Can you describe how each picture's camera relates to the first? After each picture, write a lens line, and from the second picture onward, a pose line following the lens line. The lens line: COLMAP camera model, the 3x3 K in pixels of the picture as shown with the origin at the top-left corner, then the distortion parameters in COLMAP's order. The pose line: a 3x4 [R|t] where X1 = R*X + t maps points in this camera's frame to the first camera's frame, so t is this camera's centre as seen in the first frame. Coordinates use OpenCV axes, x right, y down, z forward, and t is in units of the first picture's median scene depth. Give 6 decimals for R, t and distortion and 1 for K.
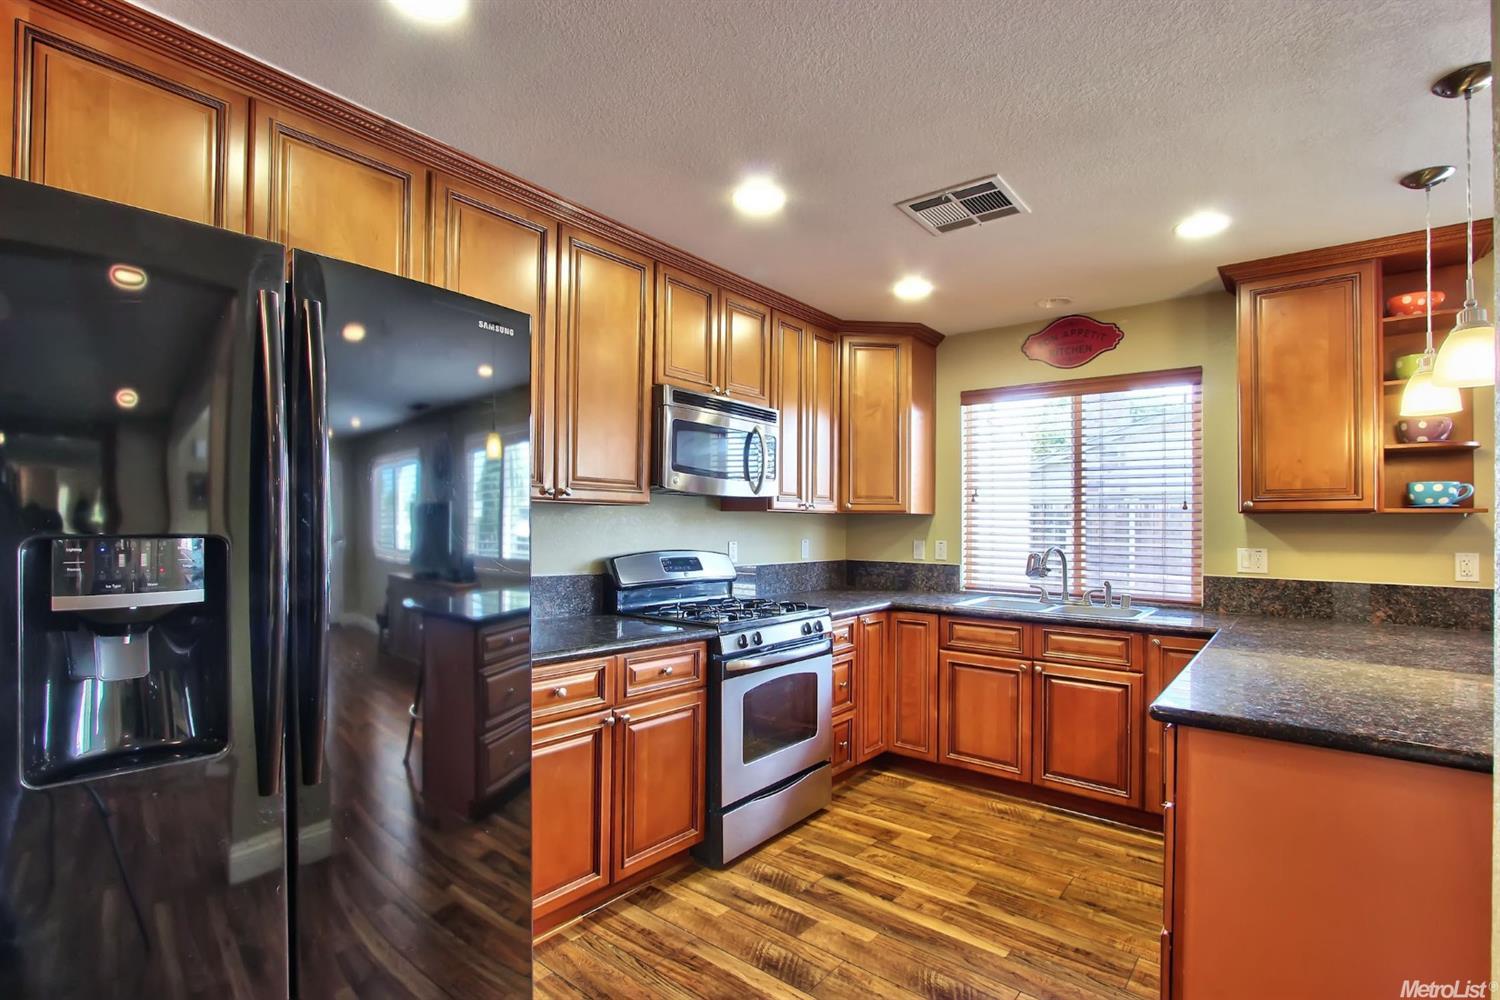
lens RADIAL K [[708.7, 0, 758.7], [0, 708.7, 512.2], [0, 0, 1]] dist [-0.020593, 0.002885]
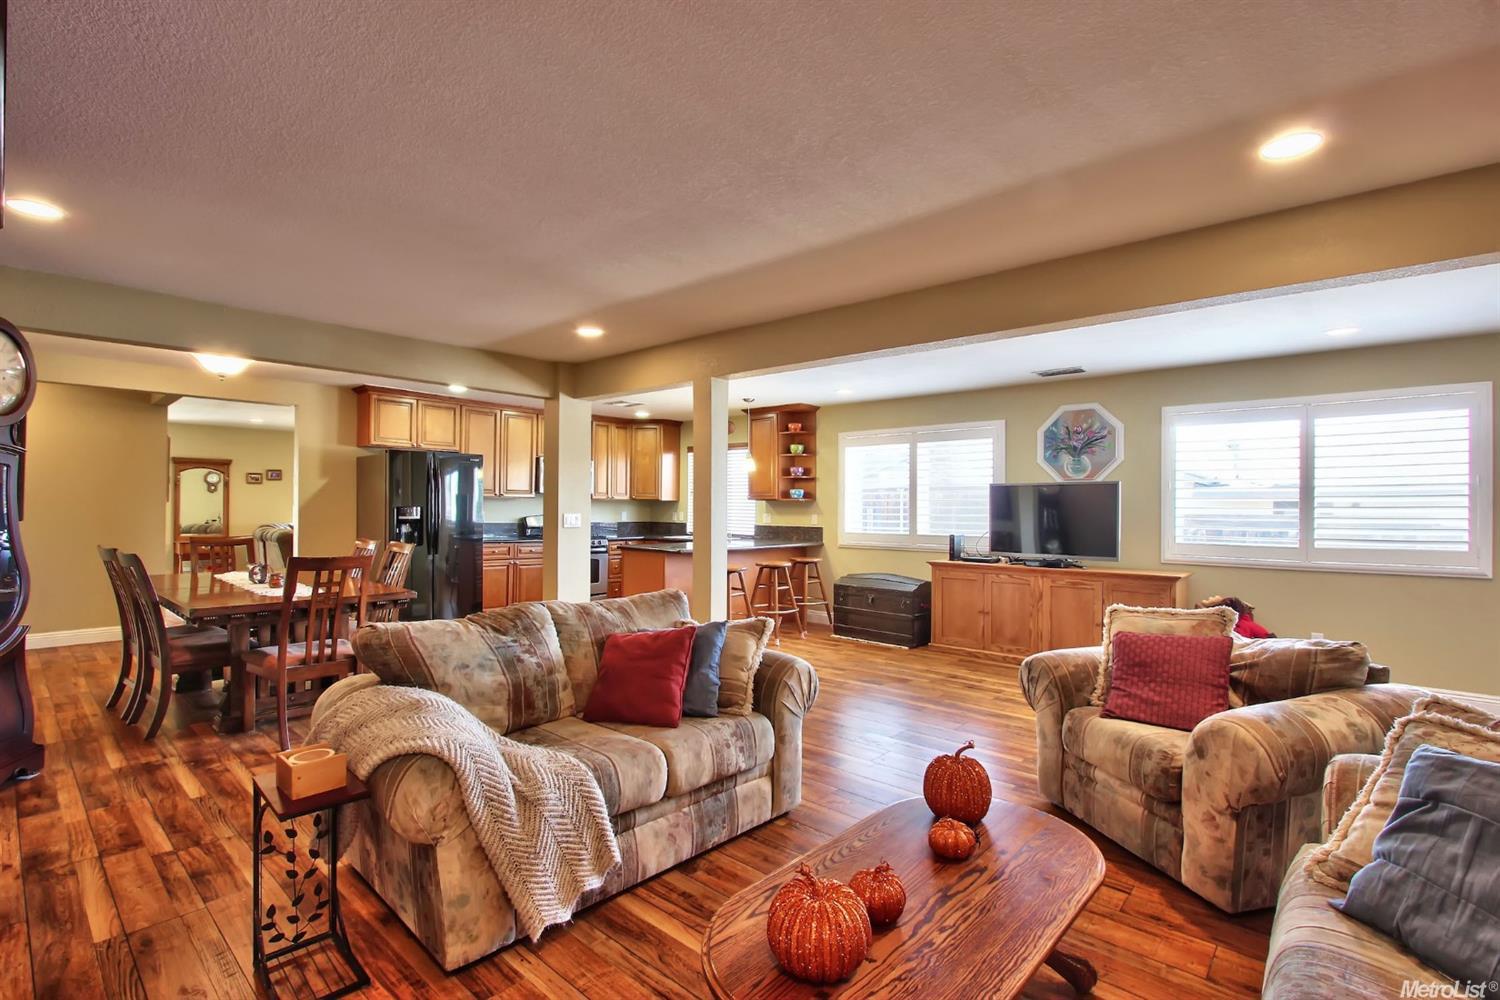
lens RADIAL K [[708.7, 0, 759.9], [0, 708.7, 496.9], [0, 0, 1]] dist [-0.020593, 0.002885]
pose [[0.998010, -0.002884, -0.062983, 0.819378], [0.003276, 0.999976, 0.006128, -0.026093], [0.062963, -0.006322, 0.997996, -1.599362]]
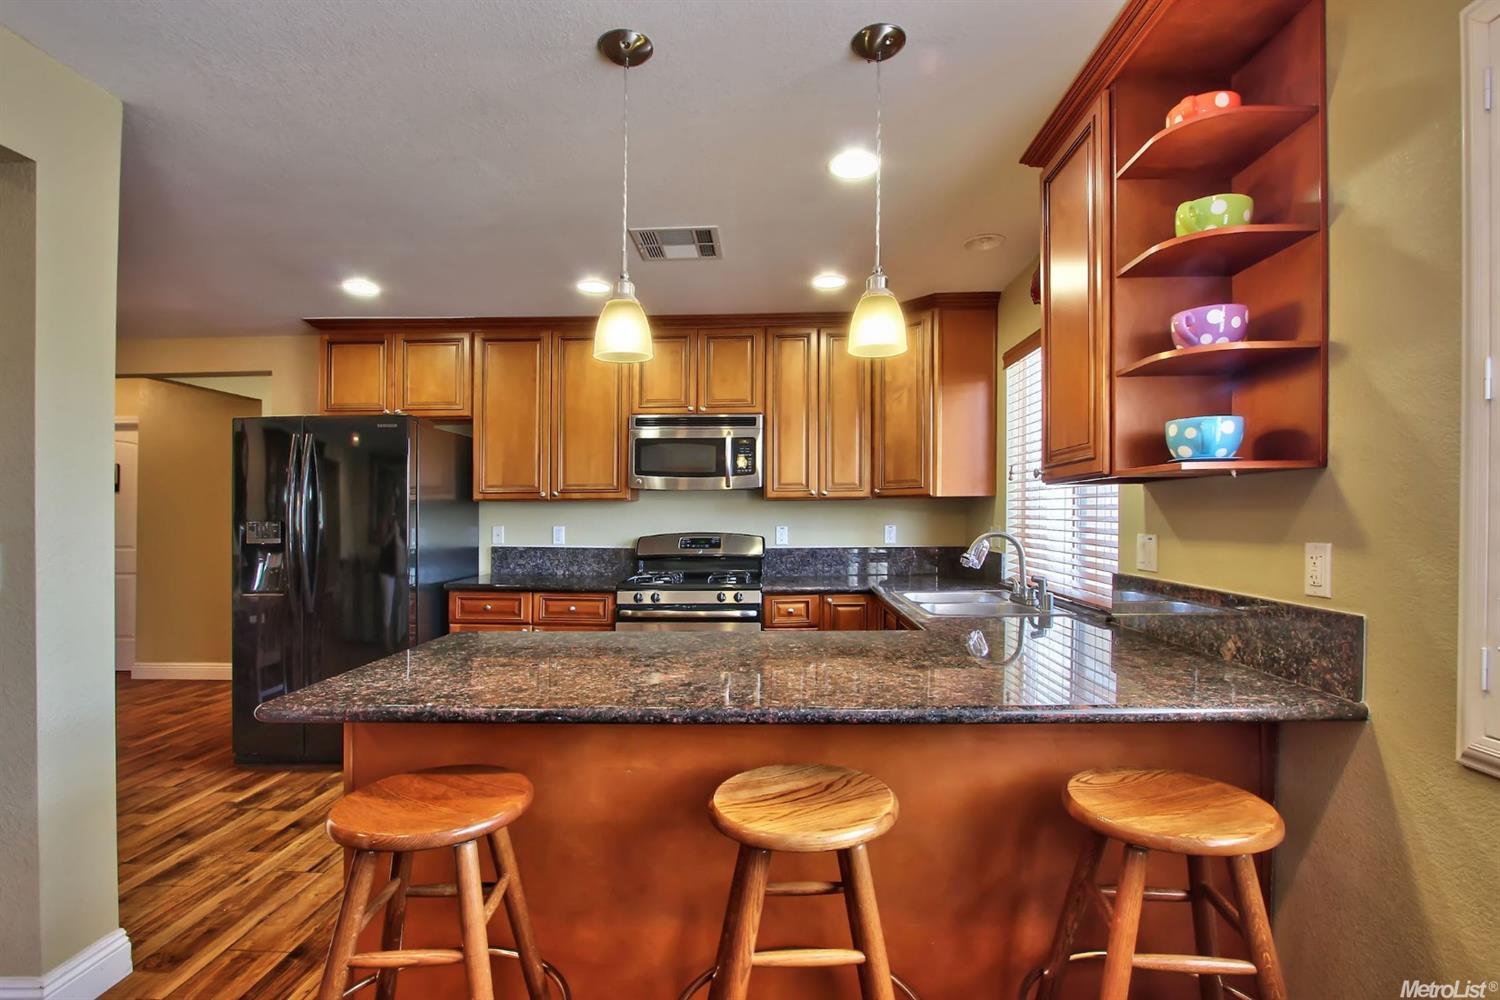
lens RADIAL K [[708.7, 0, 747.0], [0, 708.7, 503.8], [0, 0, 1]] dist [-0.020593, 0.002885]
pose [[0.605227, -0.026692, -0.795605, 0.989086], [0.027569, 0.999541, -0.012562, 0.019699], [0.795576, -0.014331, 0.605685, 0.277701]]
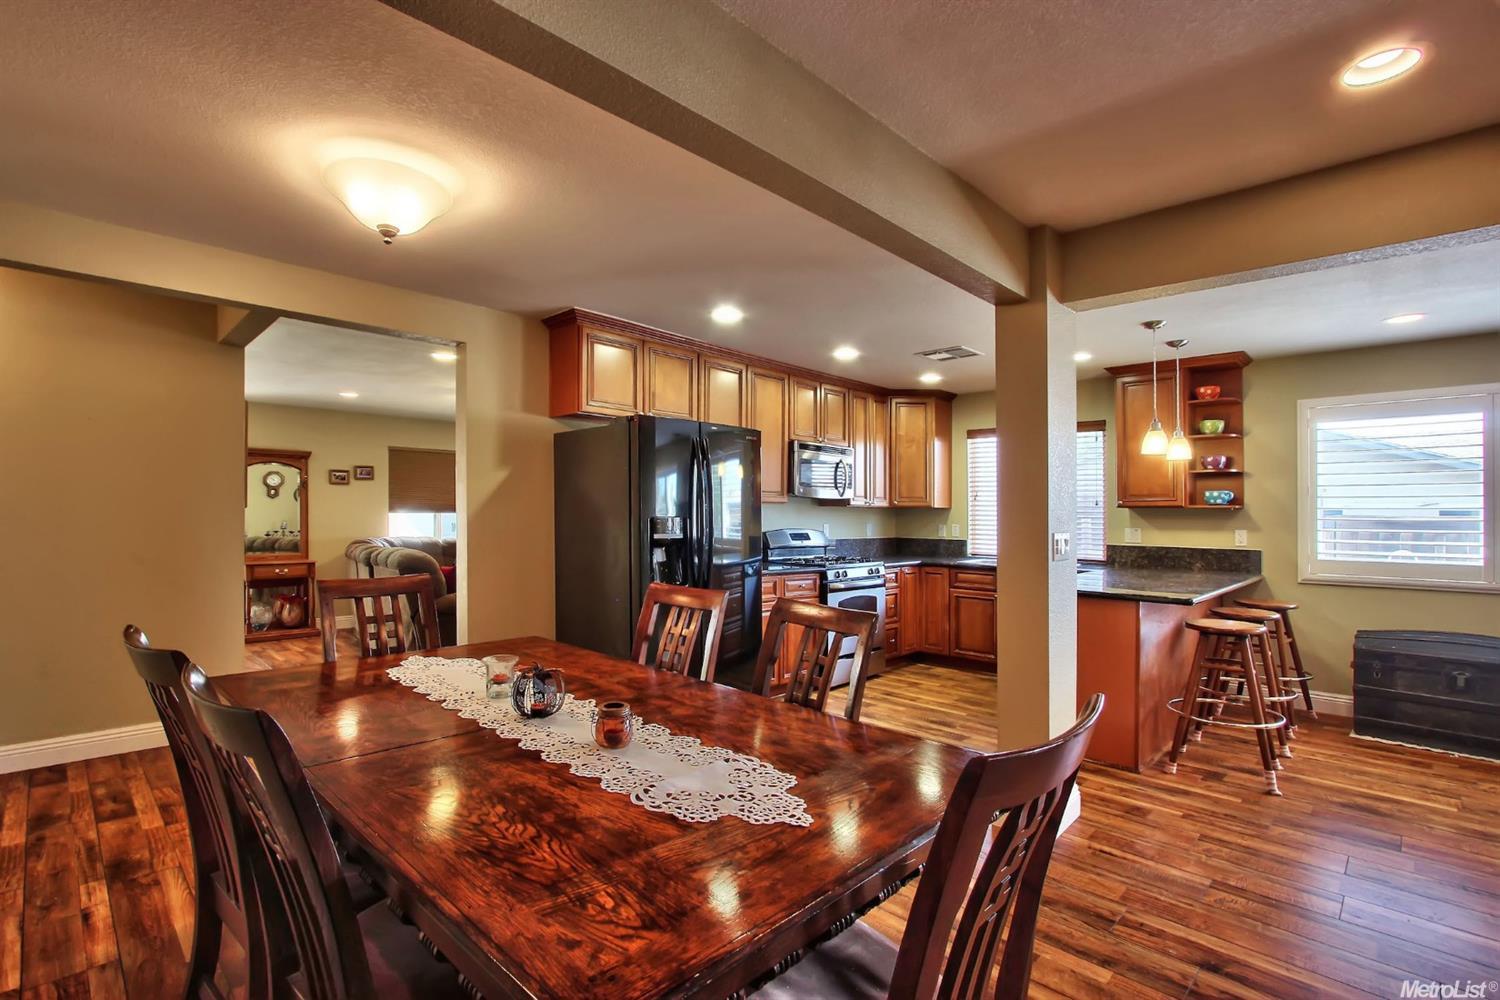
lens RADIAL K [[708.7, 0, 751.8], [0, 708.7, 492.2], [0, 0, 1]] dist [-0.020593, 0.002885]
pose [[0.995849, -0.003293, -0.090959, -0.064782], [0.001909, 0.999881, -0.015308, -0.010944], [0.090999, 0.015071, 0.995737, -0.778182]]
